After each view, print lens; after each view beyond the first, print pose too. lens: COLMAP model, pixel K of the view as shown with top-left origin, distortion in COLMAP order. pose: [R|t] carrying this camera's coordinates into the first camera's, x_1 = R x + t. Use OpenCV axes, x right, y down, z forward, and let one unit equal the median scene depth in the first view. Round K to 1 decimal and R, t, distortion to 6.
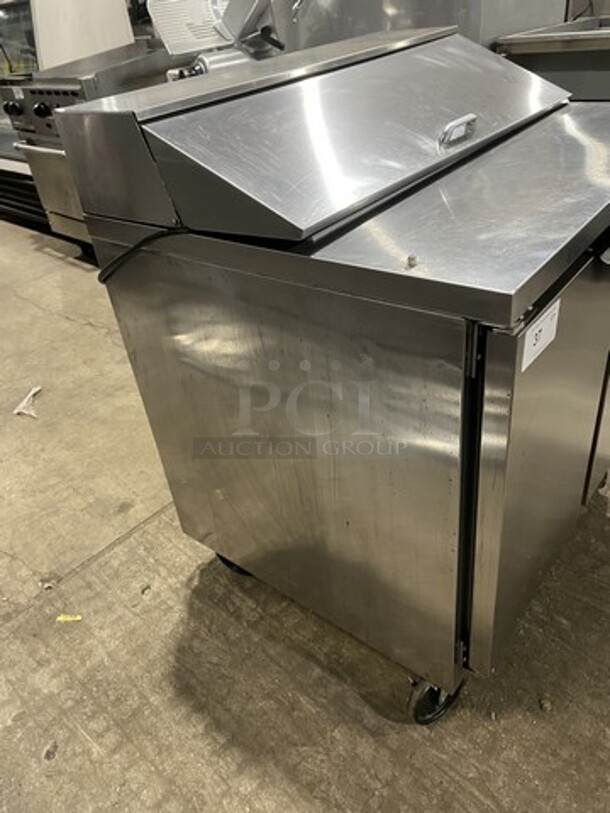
lens RADIAL K [[622.3, 0, 304.0], [0, 622.3, 401.1], [0, 0, 1]] dist [0.004949, 0.004794]
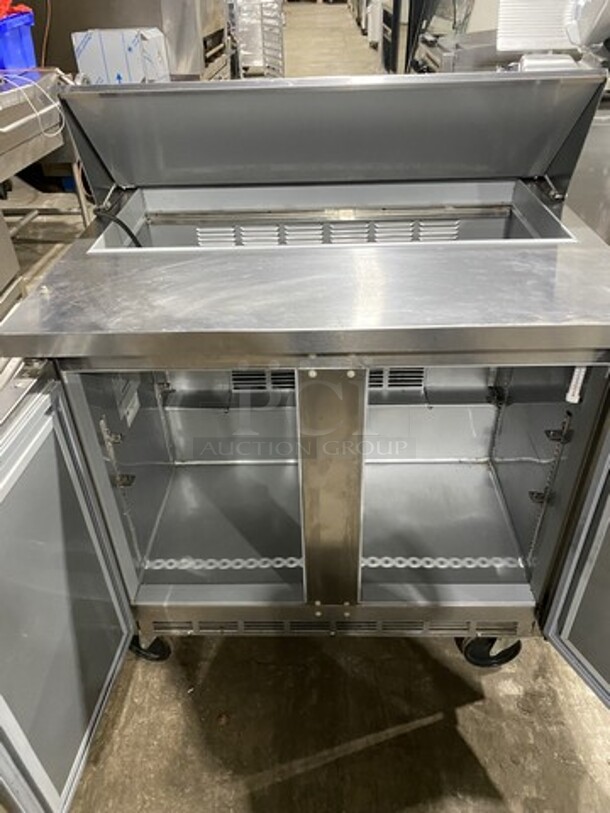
lens RADIAL K [[620.0, 0, 295.7], [0, 620.0, 409.7], [0, 0, 1]] dist [0.003489, -0.001384]
pose [[0.662332, 0.505219, -0.553236, 0.636776], [-0.449256, 0.858759, 0.246378, -0.255706], [0.599571, 0.085360, 0.795757, 0.111768]]
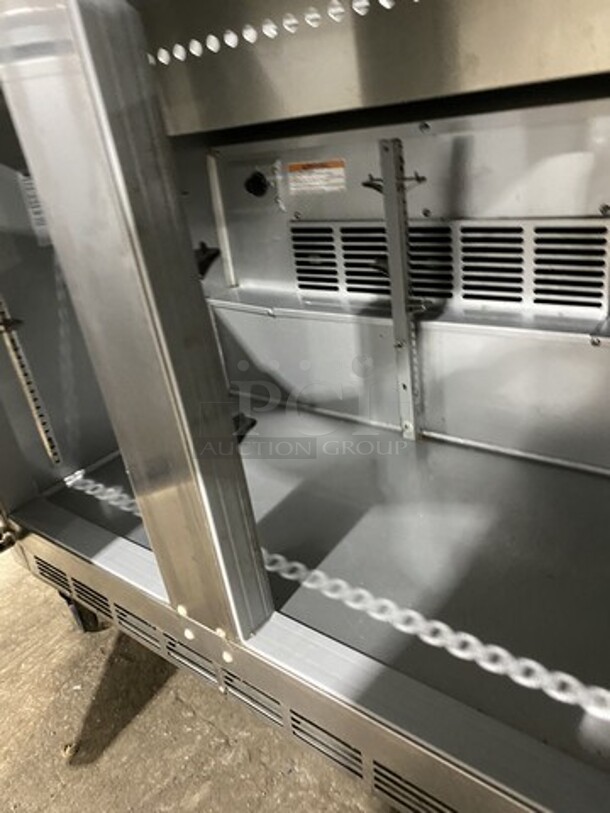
lens RADIAL K [[620.0, 0, 295.7], [0, 620.0, 409.7], [0, 0, 1]] dist [0.003489, -0.001384]
pose [[0.091548, 0.519545, -0.849524, 0.630313], [-0.434284, 0.788534, 0.435445, -0.175667], [0.896112, 0.329071, 0.297819, 0.704082]]
